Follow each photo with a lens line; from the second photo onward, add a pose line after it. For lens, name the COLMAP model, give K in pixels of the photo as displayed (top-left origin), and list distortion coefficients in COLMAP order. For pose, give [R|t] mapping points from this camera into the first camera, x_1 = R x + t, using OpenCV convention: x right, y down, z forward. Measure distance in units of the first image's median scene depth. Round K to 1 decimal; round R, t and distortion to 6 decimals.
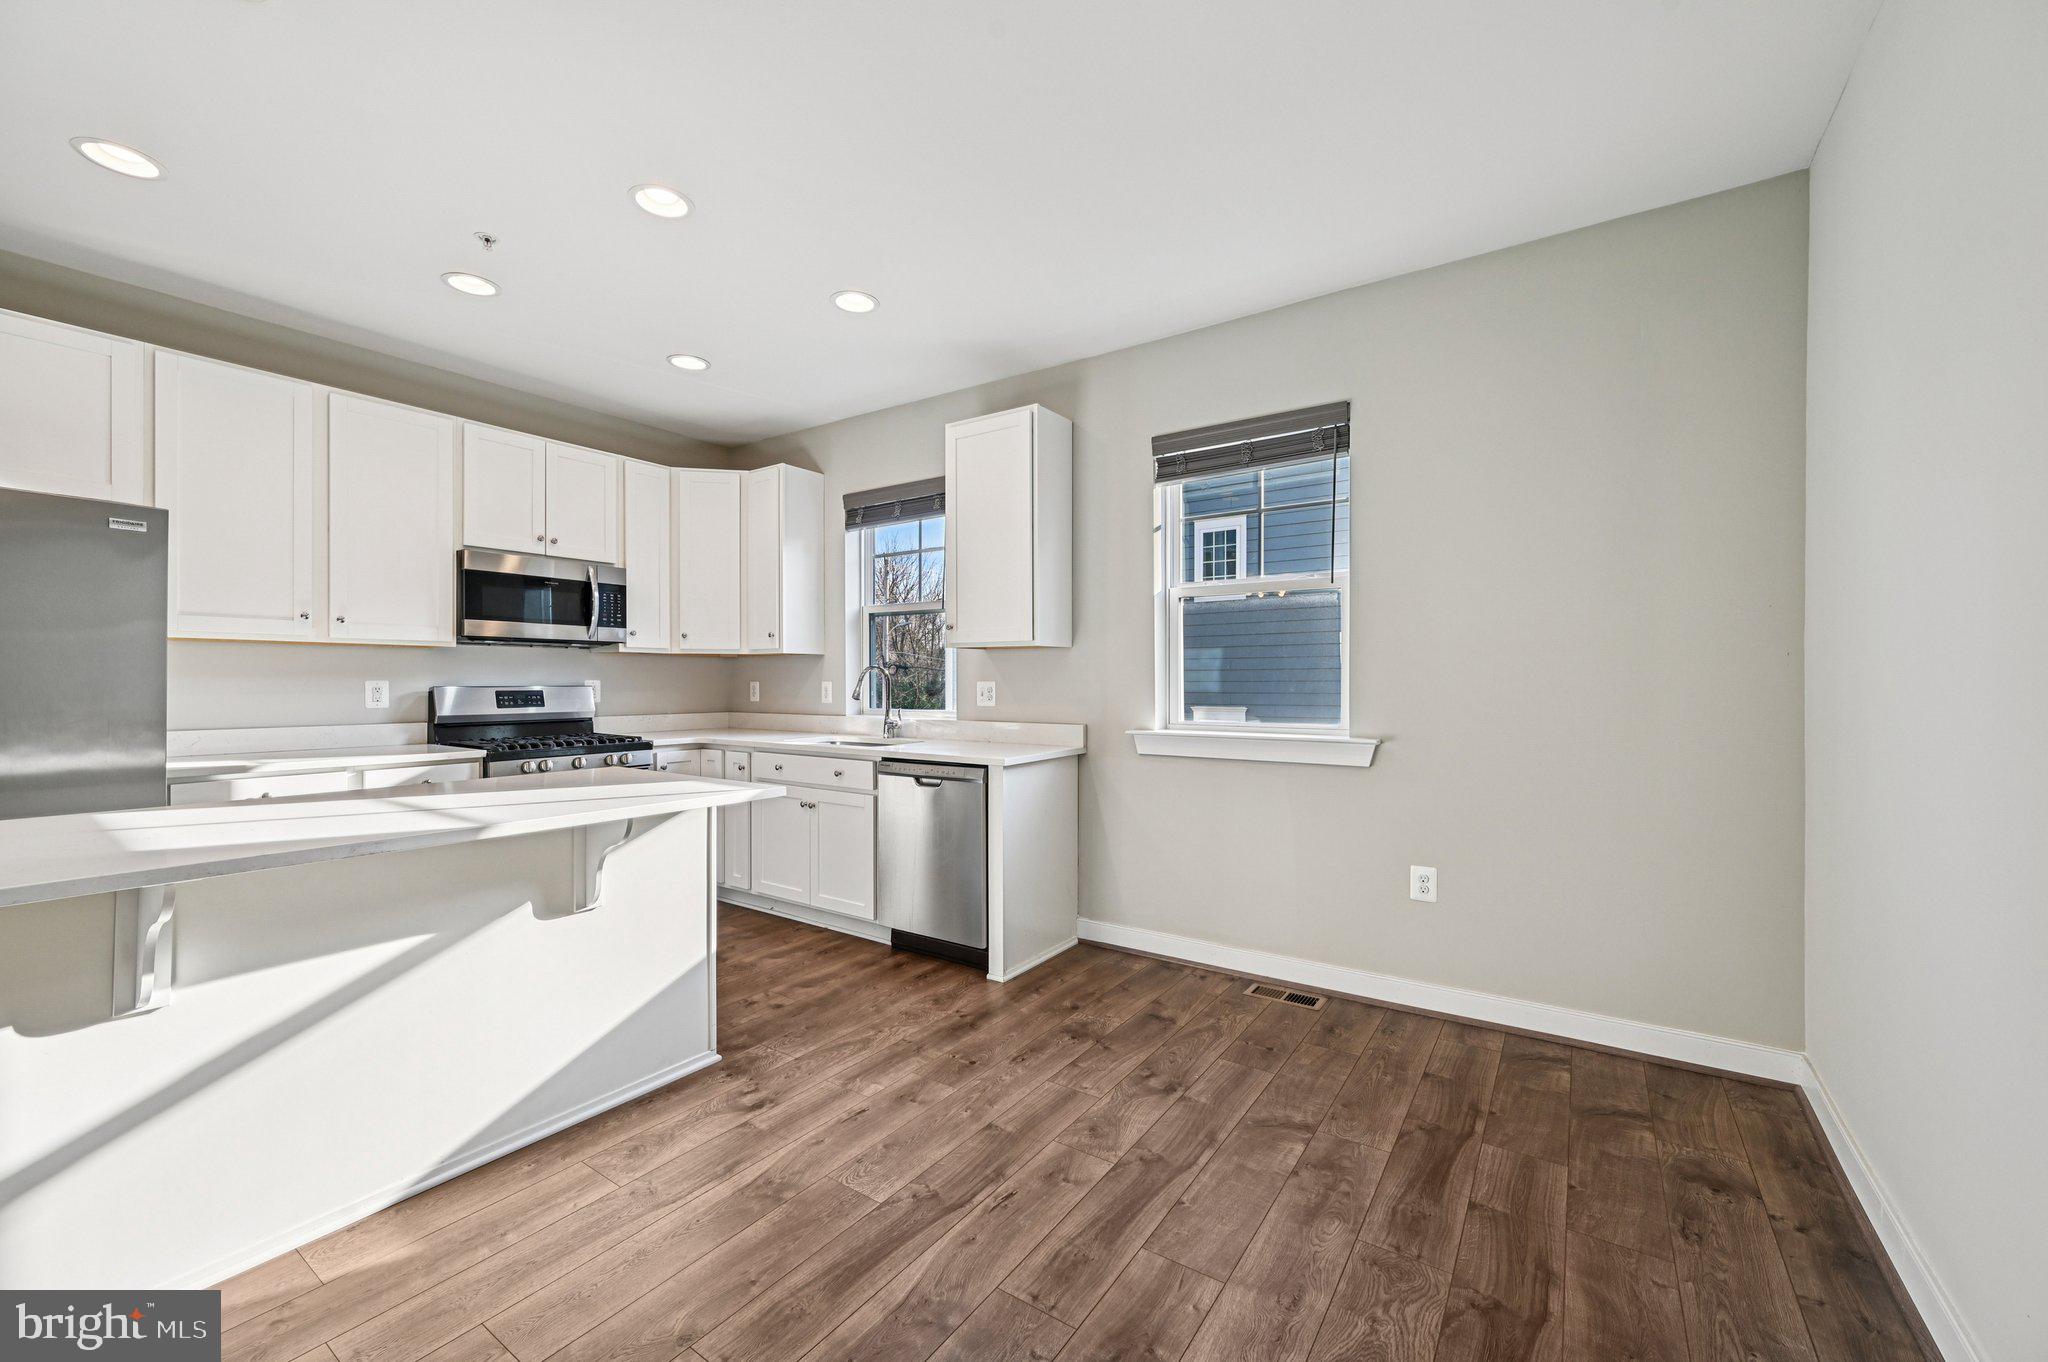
lens RADIAL K [[806.2, 0, 1029.1], [0, 806.2, 684.8], [0, 0, 1]] dist [-0.001972, -0.000086]
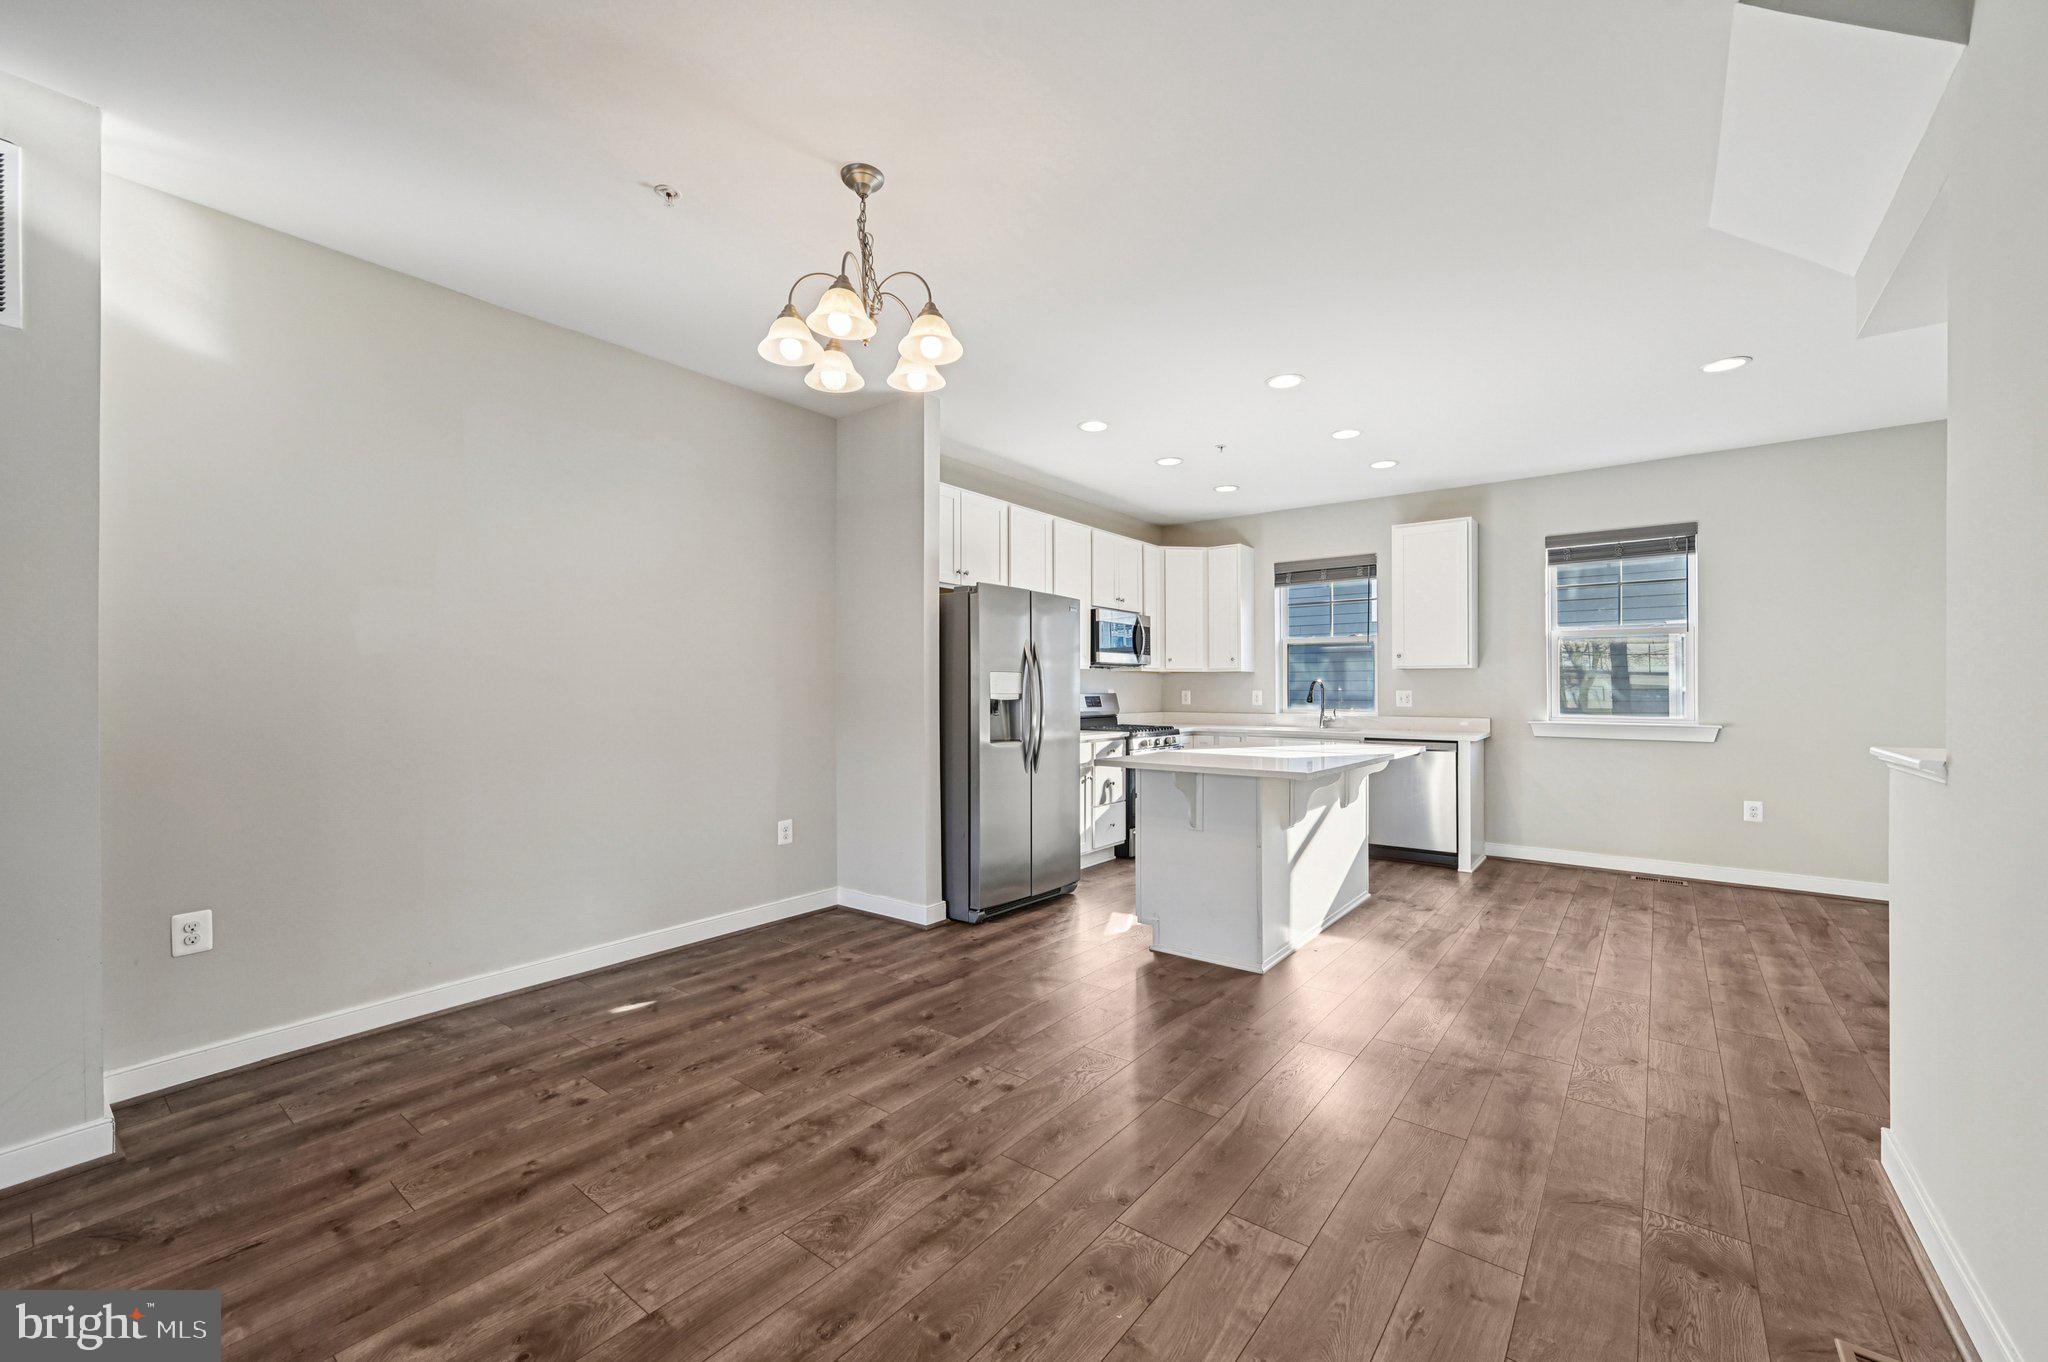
lens RADIAL K [[813.6, 0, 1034.9], [0, 813.6, 685.1], [0, 0, 1]] dist [0.007122, 0.000066]
pose [[0.998668, -0.001774, -0.051565, -0.758391], [0.001202, 0.999937, -0.011117, 0.003145], [0.051581, 0.011040, 0.998608, -0.649141]]
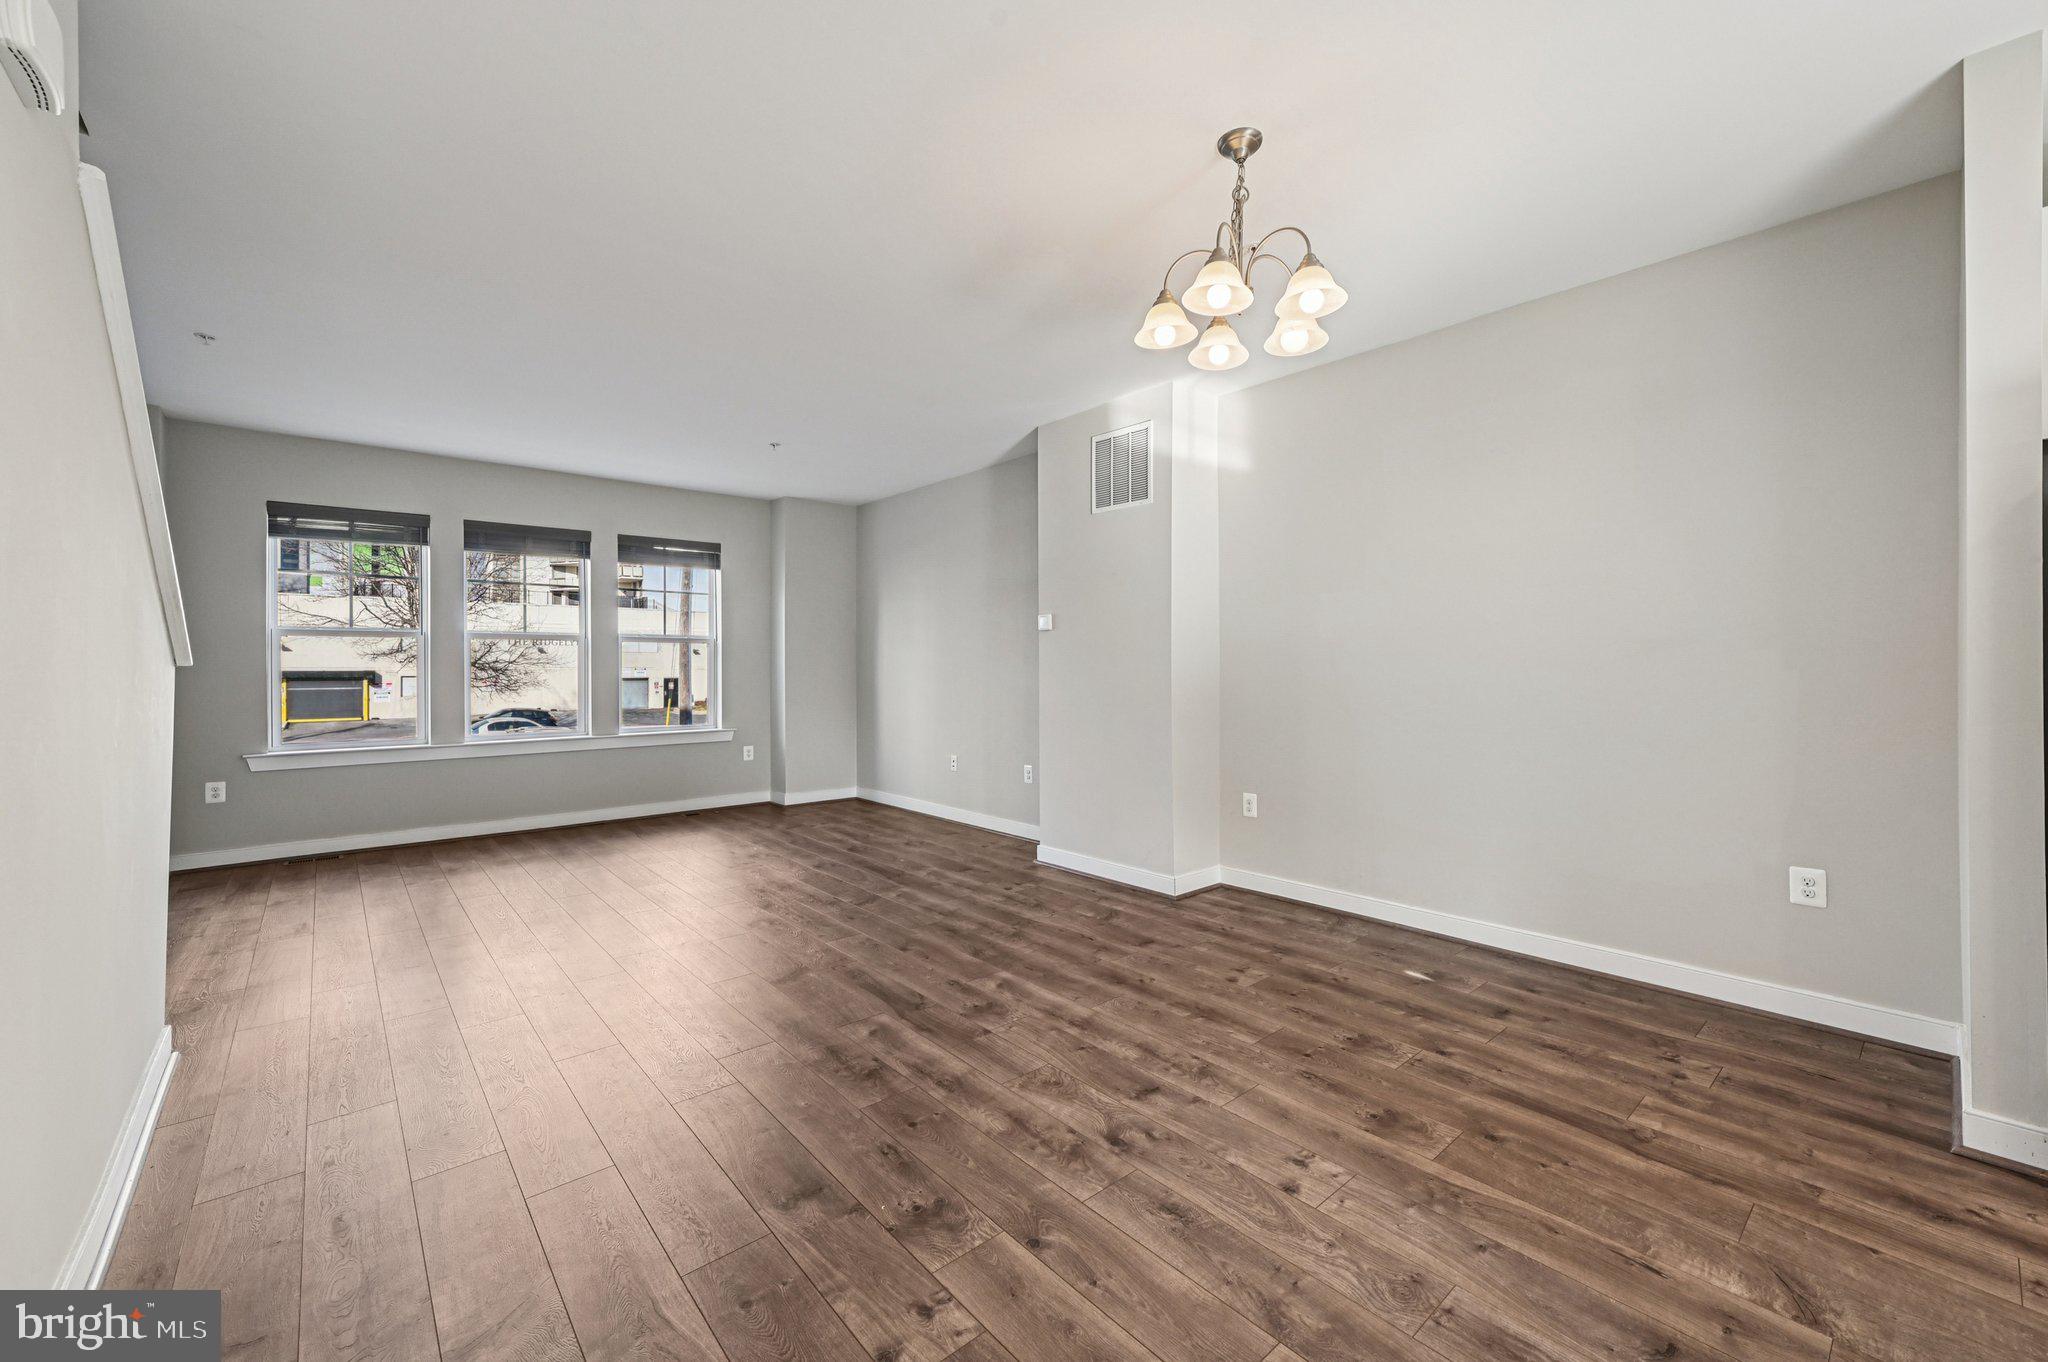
lens RADIAL K [[813.5, 0, 1043.5], [0, 813.5, 670.8], [0, 0, 1]] dist [0.006568, 0.000029]
pose [[-0.239567, 0.004061, -0.970871, -0.268207], [0.000523, 0.999992, 0.004054, -0.002010], [0.970880, 0.000464, -0.239567, 0.009773]]
